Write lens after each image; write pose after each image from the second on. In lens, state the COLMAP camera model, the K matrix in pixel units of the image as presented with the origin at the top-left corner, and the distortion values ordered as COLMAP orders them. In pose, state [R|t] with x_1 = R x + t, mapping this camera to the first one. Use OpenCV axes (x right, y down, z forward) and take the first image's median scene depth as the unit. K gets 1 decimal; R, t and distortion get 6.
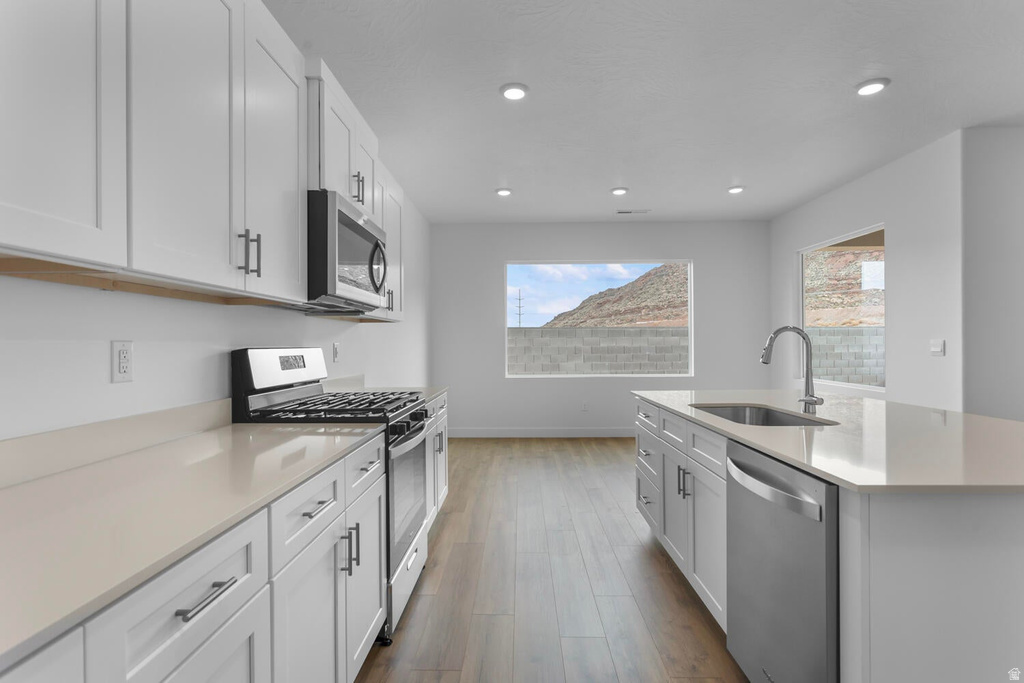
lens RADIAL K [[505.0, 0, 512.0], [0, 505.0, 341.5], [0, 0, 1]] dist [-0.004119, 0.004897]
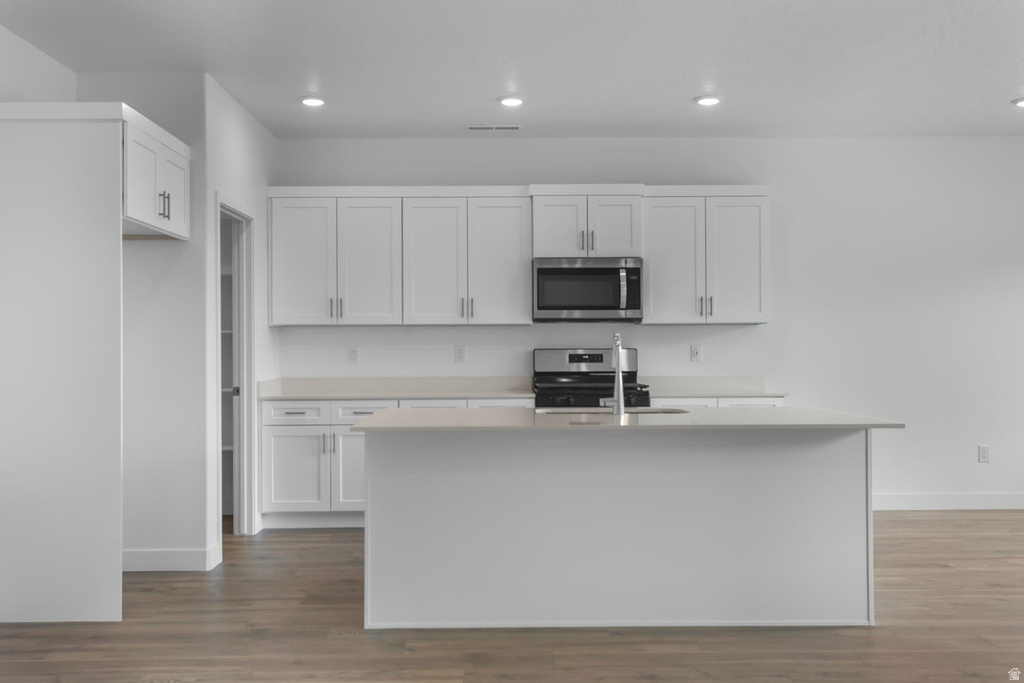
lens RADIAL K [[969.8, 0, 510.1], [0, 969.8, 340.9], [0, 0, 1]] dist [0.004607, 0.000000]
pose [[0.040128, 0.001424, -0.999194, 1.607400], [0.009308, 0.999955, 0.001799, -0.012382], [0.999151, -0.009373, 0.040113, 0.423741]]
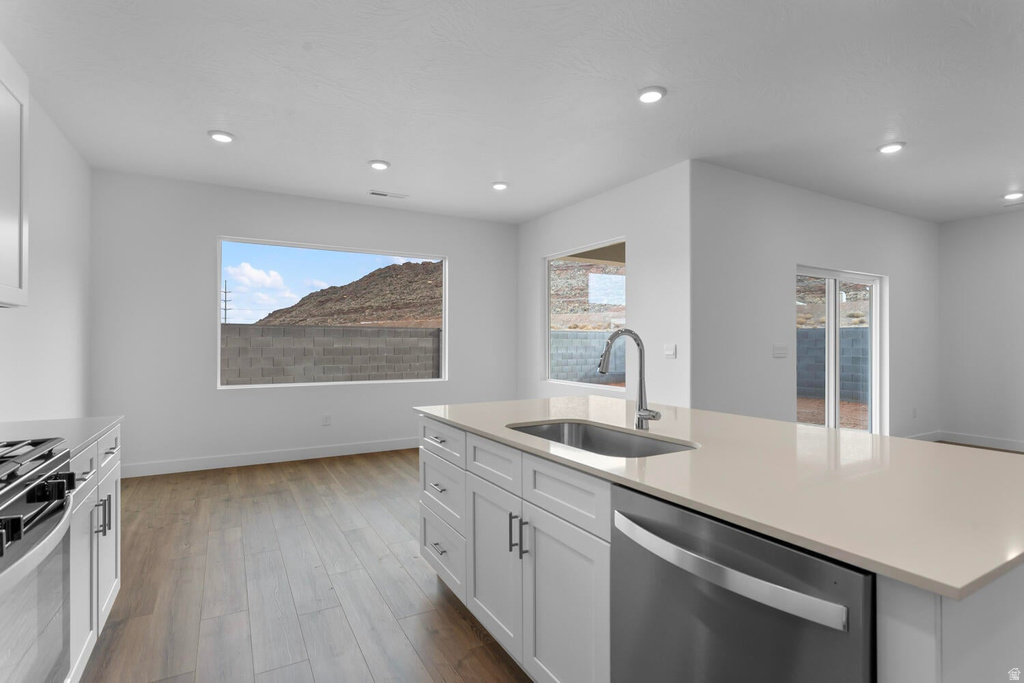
lens RADIAL K [[505.0, 0, 512.0], [0, 505.0, 341.5], [0, 0, 1]] dist [-0.004119, 0.004897]
pose [[0.861080, 0.008701, 0.508396, -0.031021], [-0.008451, 0.999960, -0.002800, -0.003434], [-0.508400, -0.001885, 0.861119, 0.223094]]
